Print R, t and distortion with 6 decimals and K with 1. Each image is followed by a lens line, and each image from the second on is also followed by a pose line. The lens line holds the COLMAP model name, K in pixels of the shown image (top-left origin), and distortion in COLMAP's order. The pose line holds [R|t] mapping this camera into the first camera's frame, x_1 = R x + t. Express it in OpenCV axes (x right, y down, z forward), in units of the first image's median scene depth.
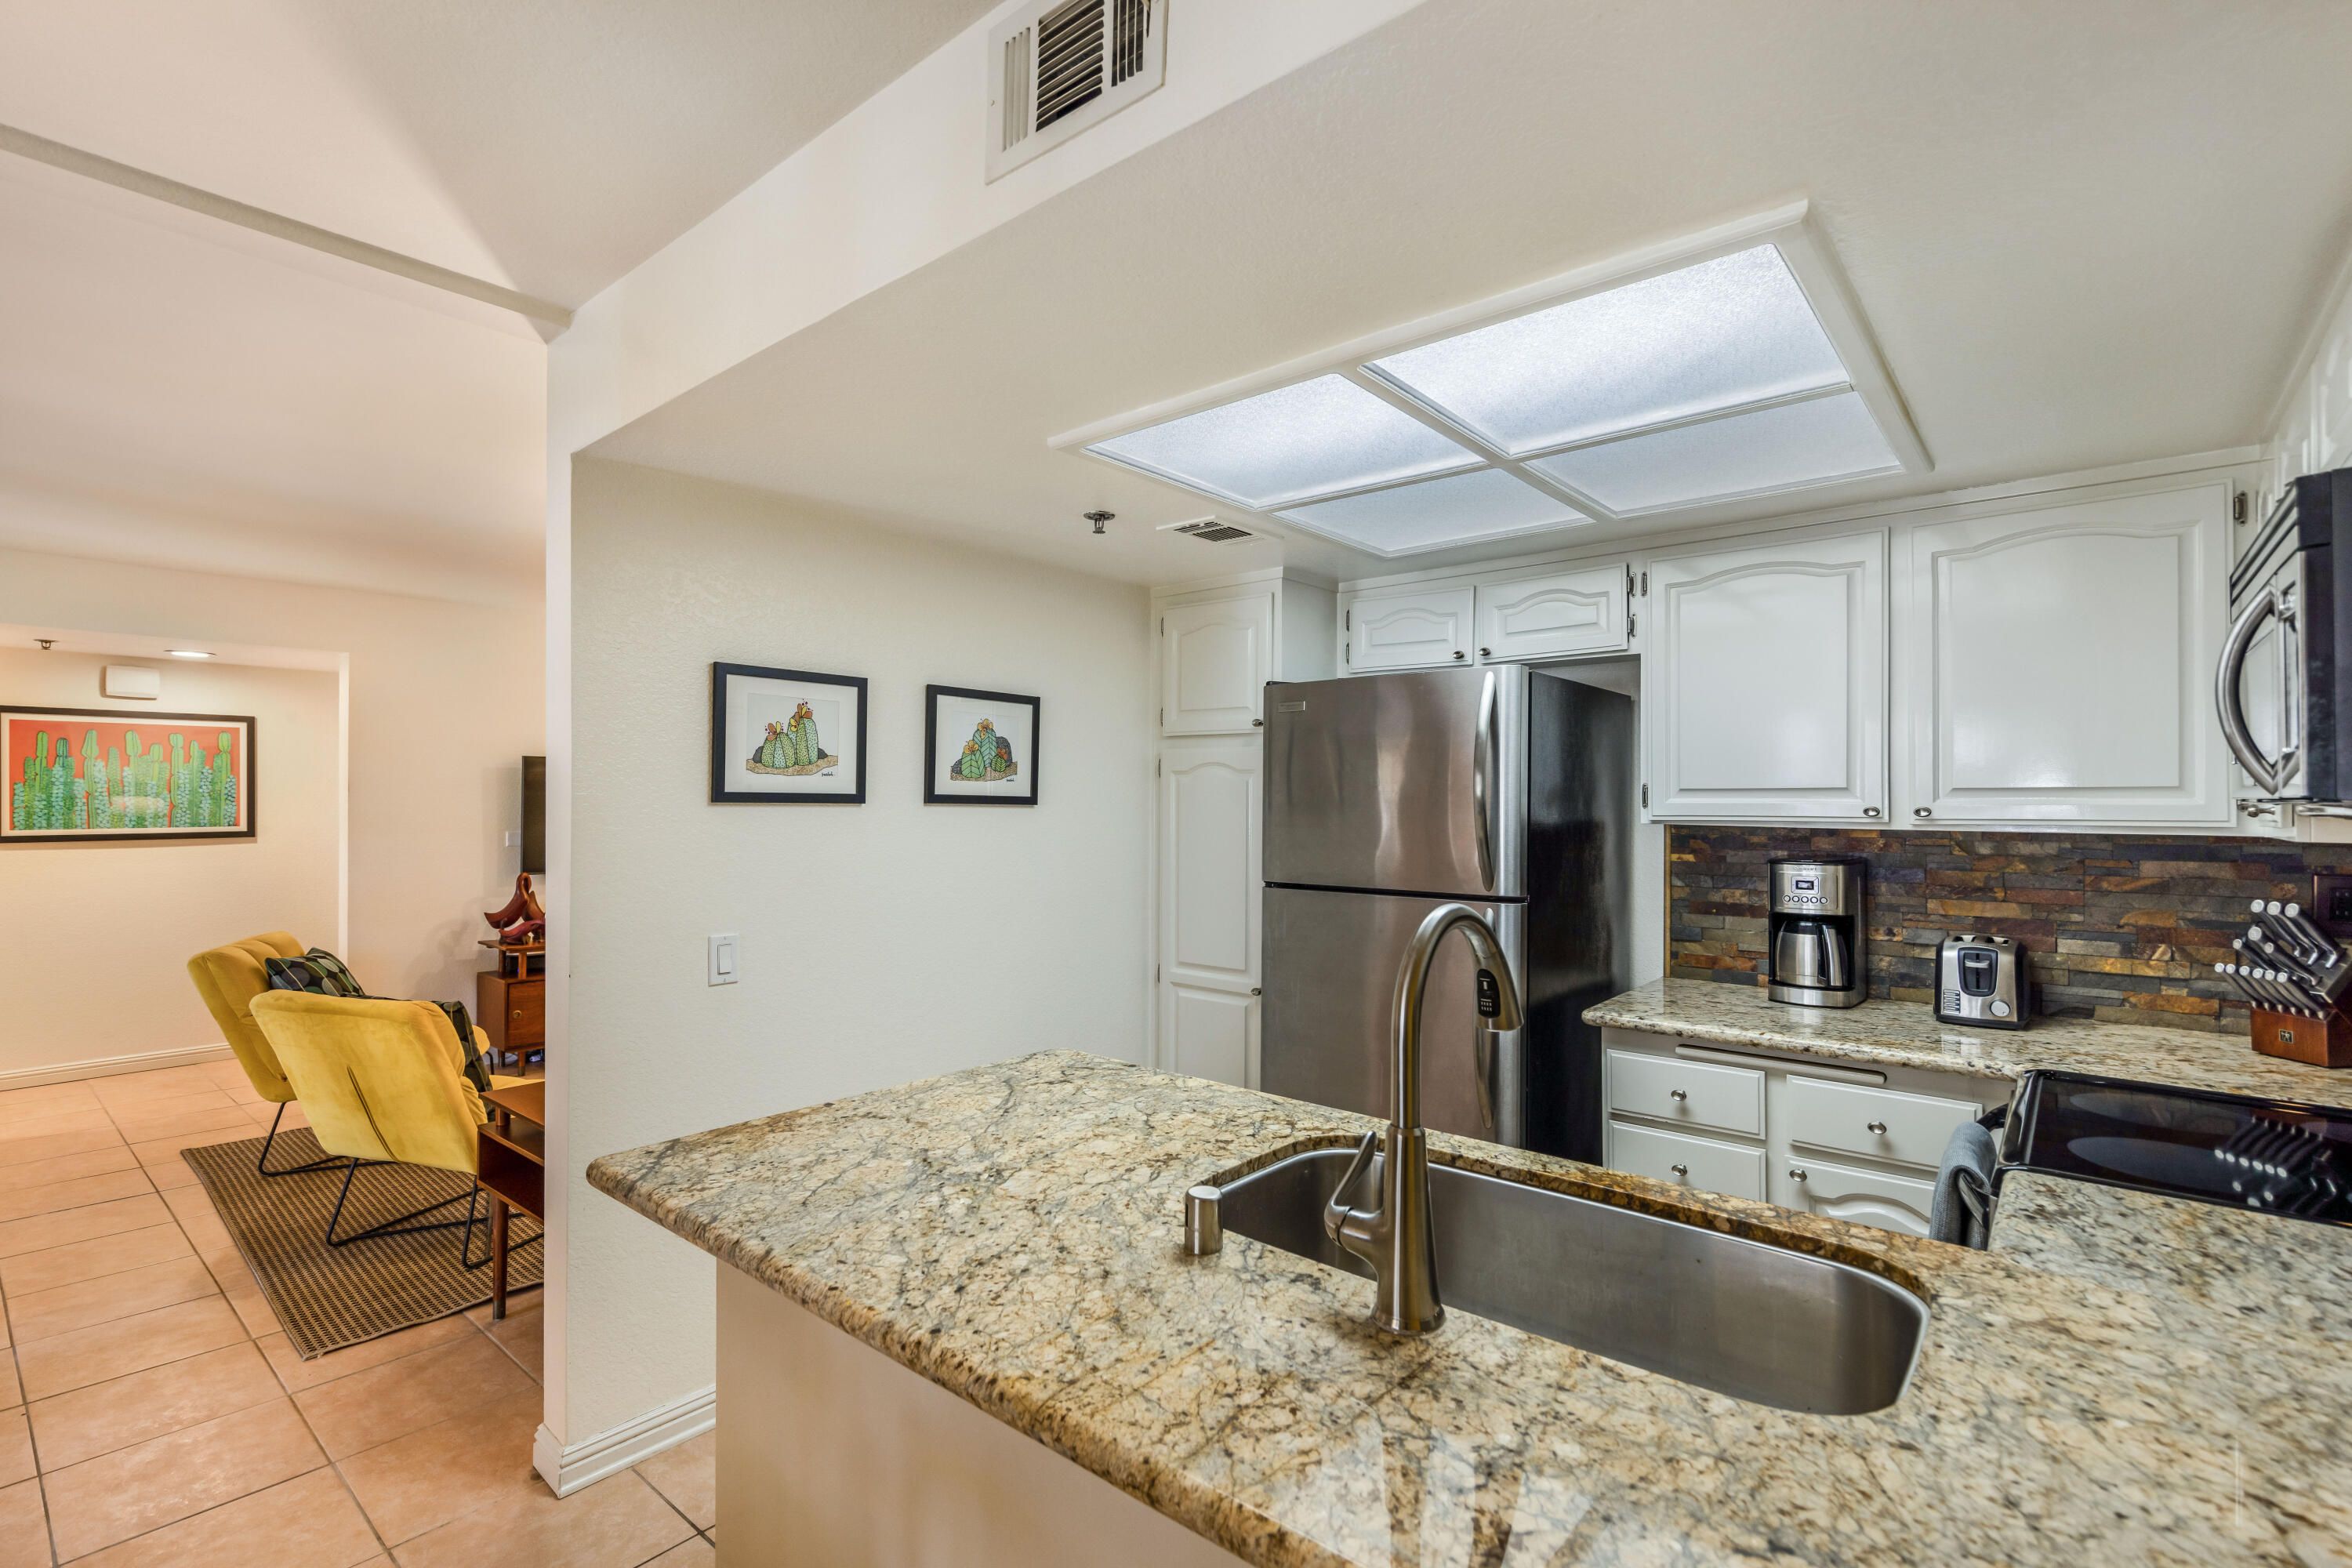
lens RADIAL K [[1081.5, 0, 1159.7], [0, 1081.5, 796.7], [0, 0, 1]] dist [0.002520, -0.000125]
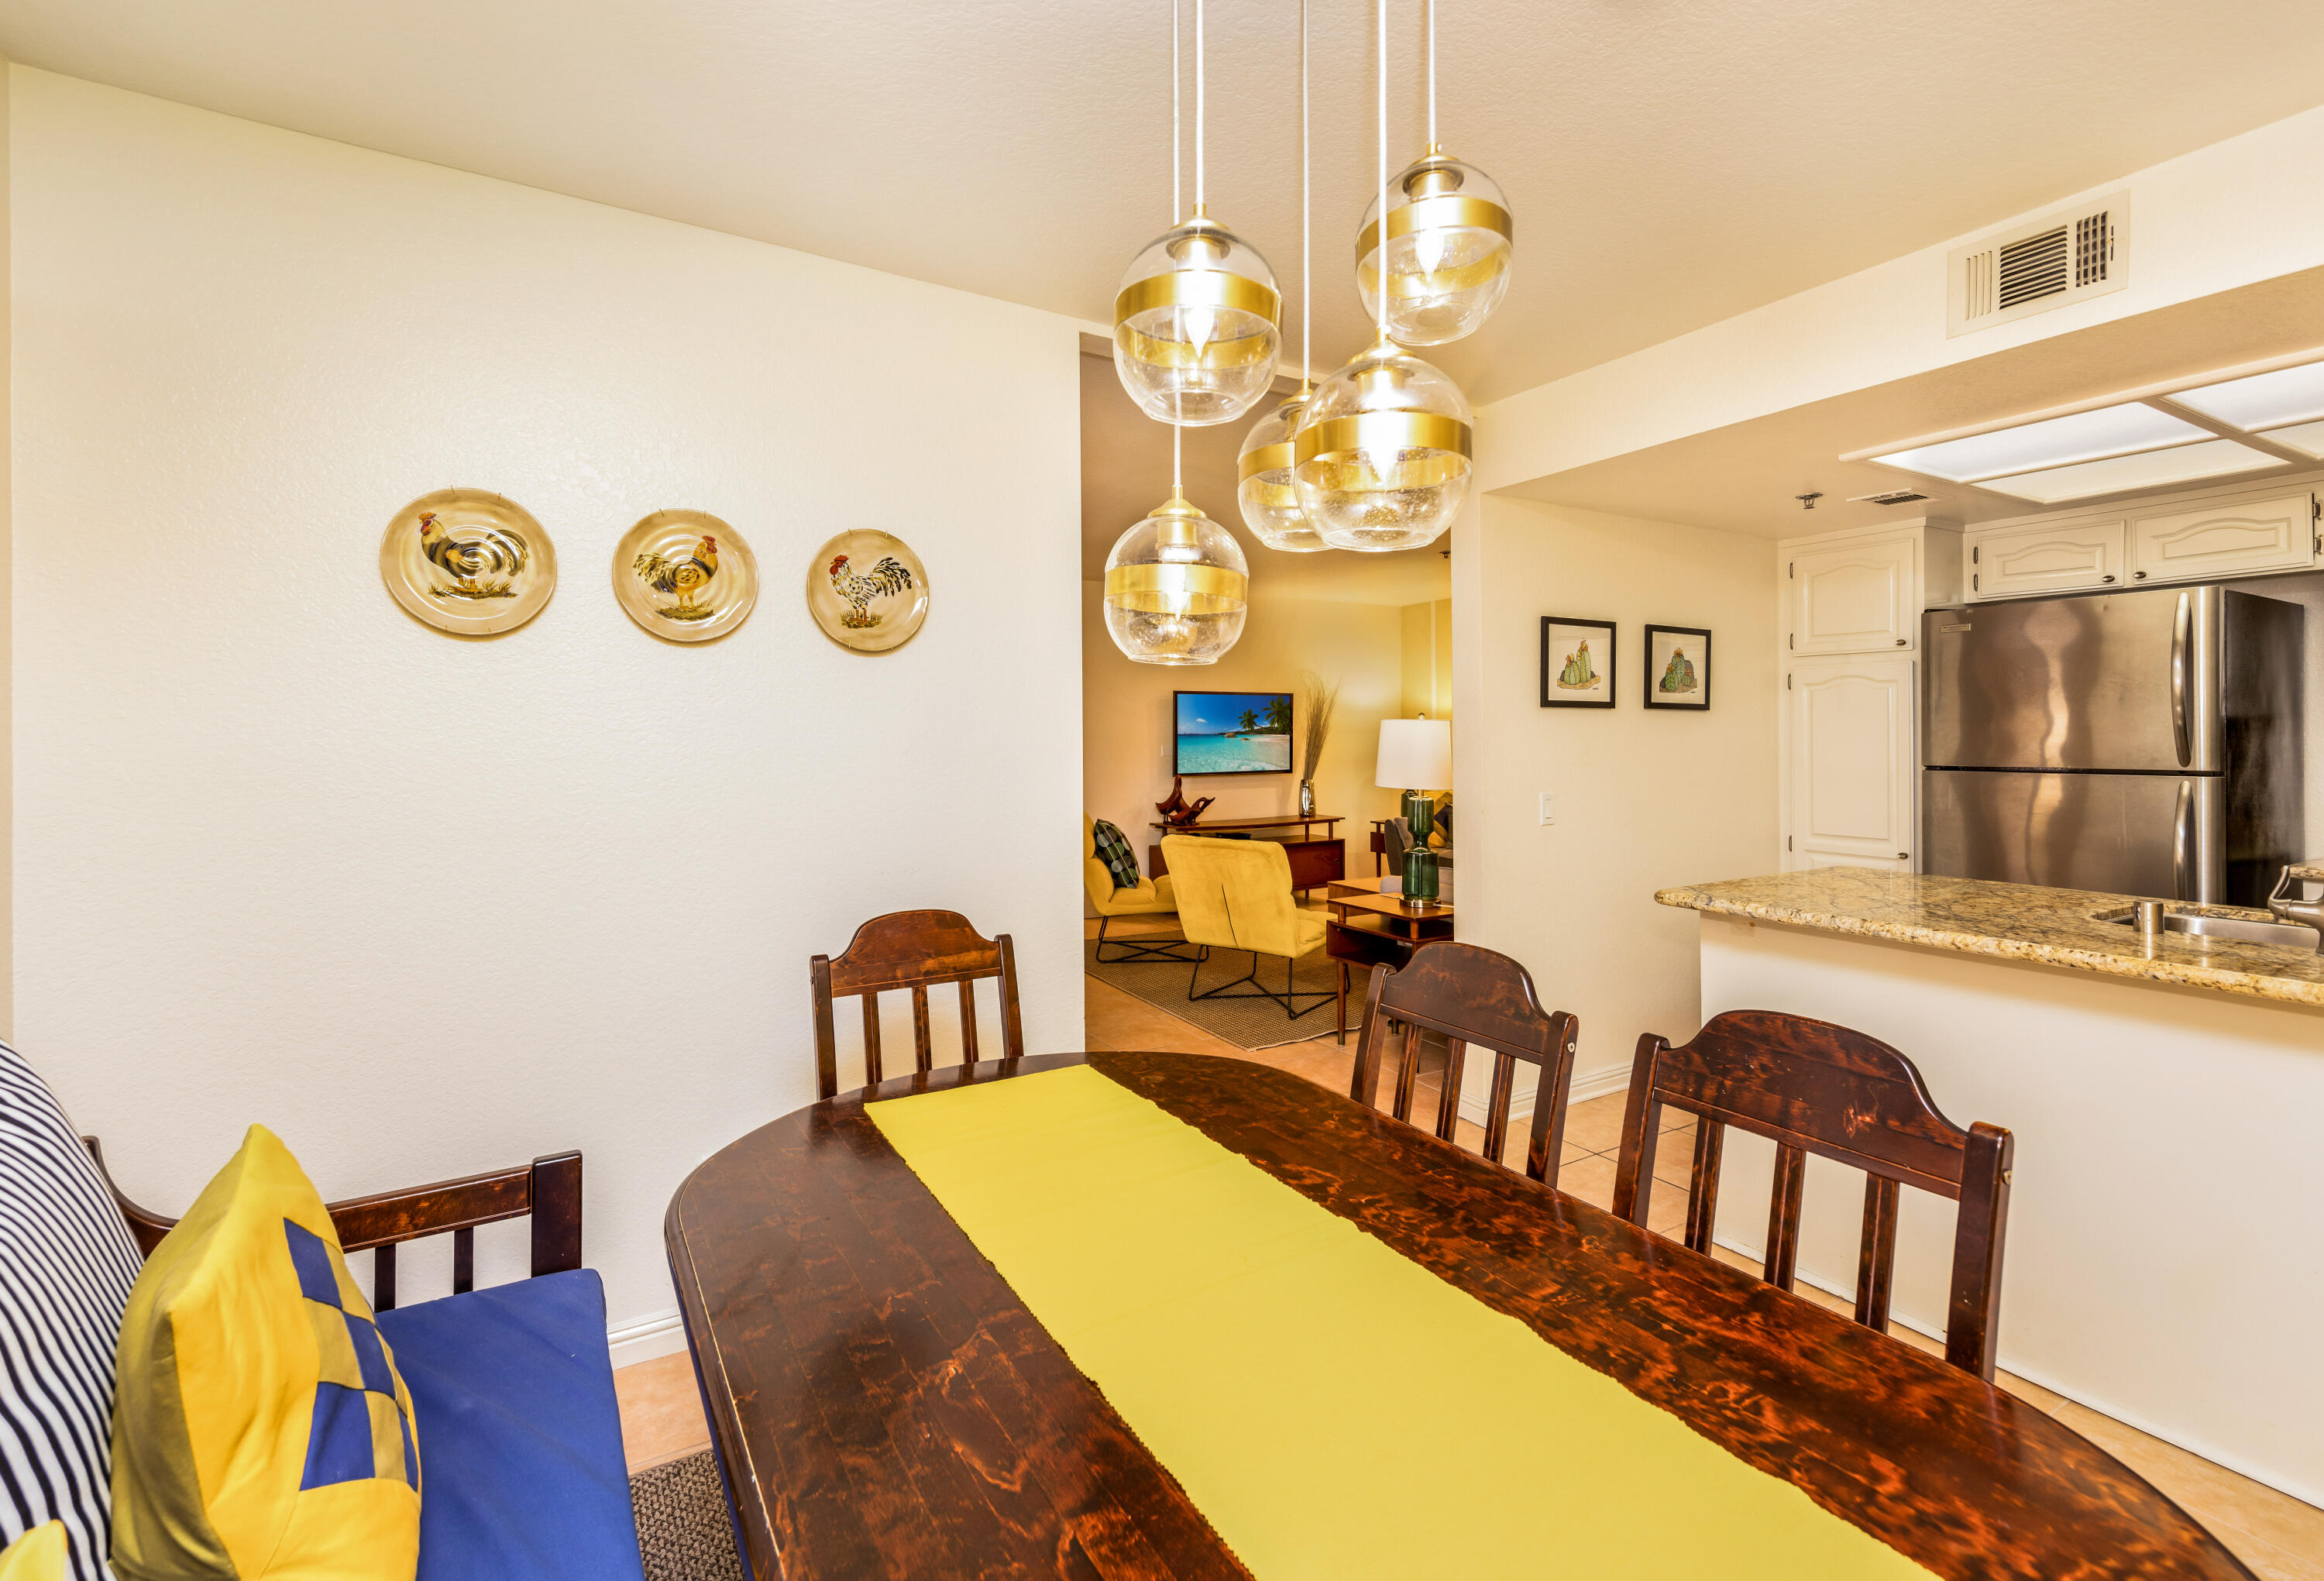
lens RADIAL K [[1027.5, 0, 1114.4], [0, 1027.5, 735.9], [0, 0, 1]] dist [0.001627, 0.000472]
pose [[0.938363, -0.009581, -0.345519, -0.460149], [0.011698, 0.999923, 0.004043, 0.032099], [0.345453, -0.007836, 0.938403, -0.568328]]
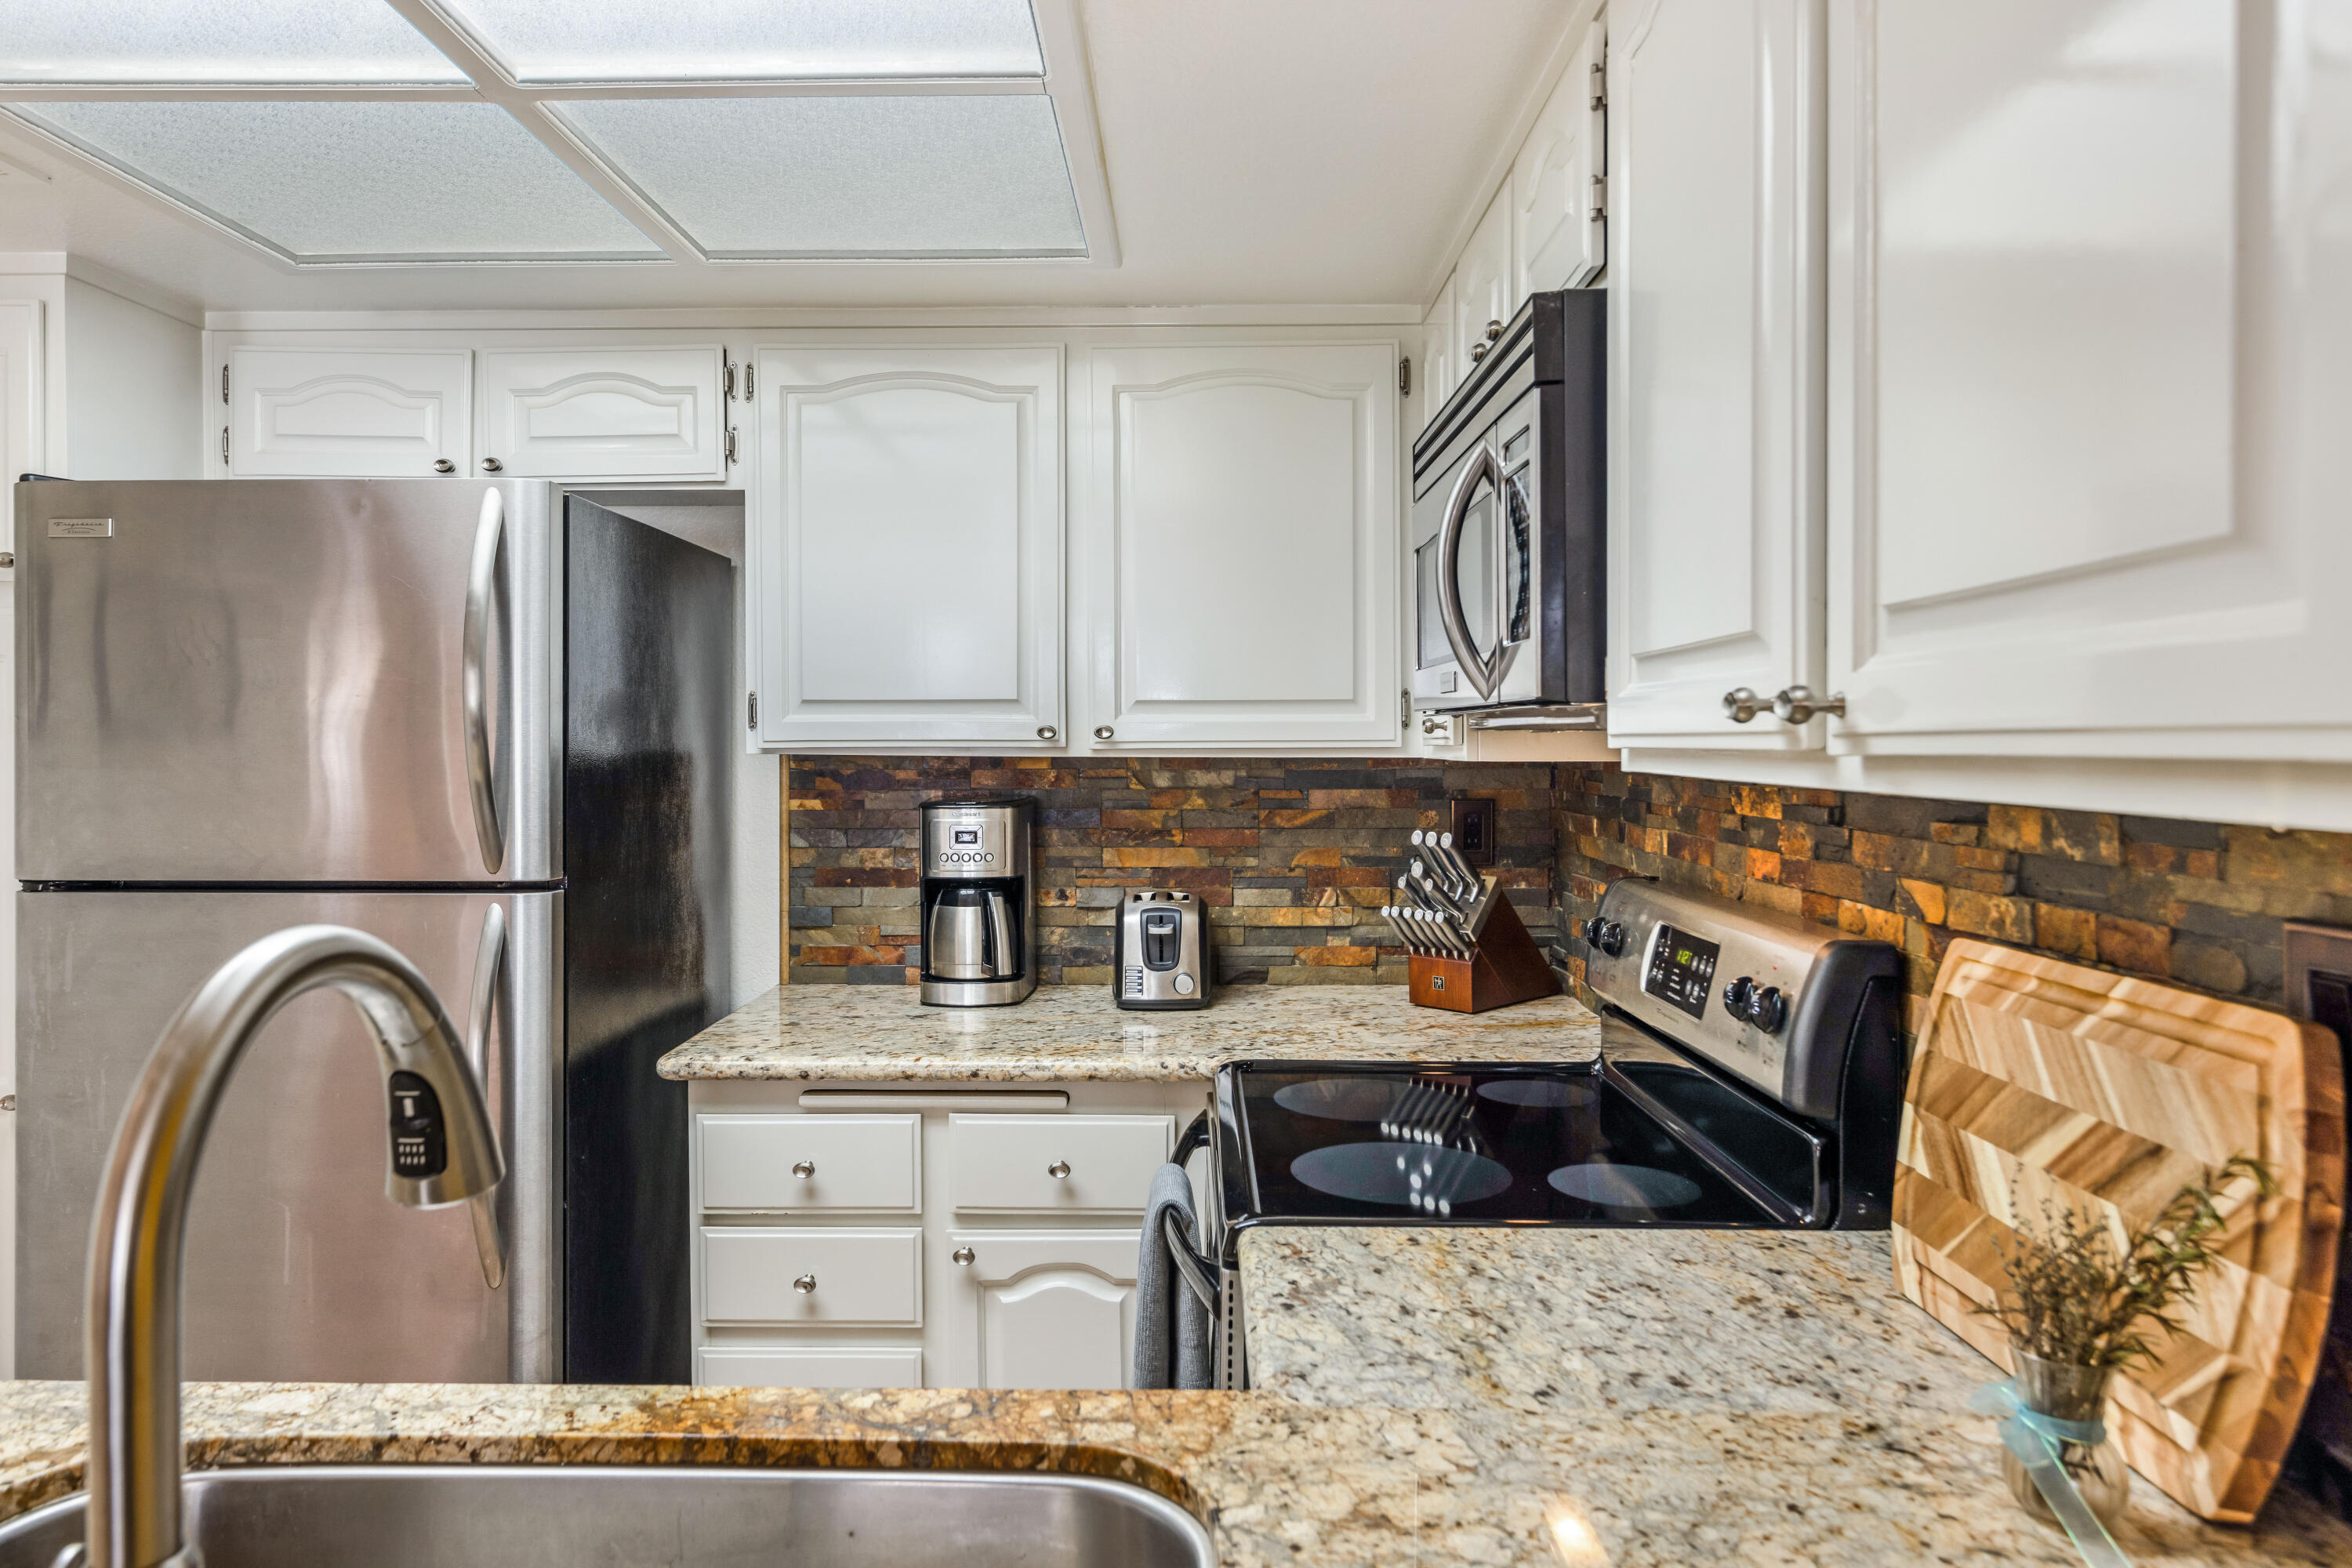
lens RADIAL K [[1510.5, 0, 1168.5], [0, 1510.5, 749.6], [0, 0, 1]] dist [0.004839, 0.000895]
pose [[0.770024, -0.009371, 0.637946, 0.073424], [0.000710, 0.999904, 0.013831, 0.011642], [-0.638014, -0.010197, 0.769957, 0.167744]]
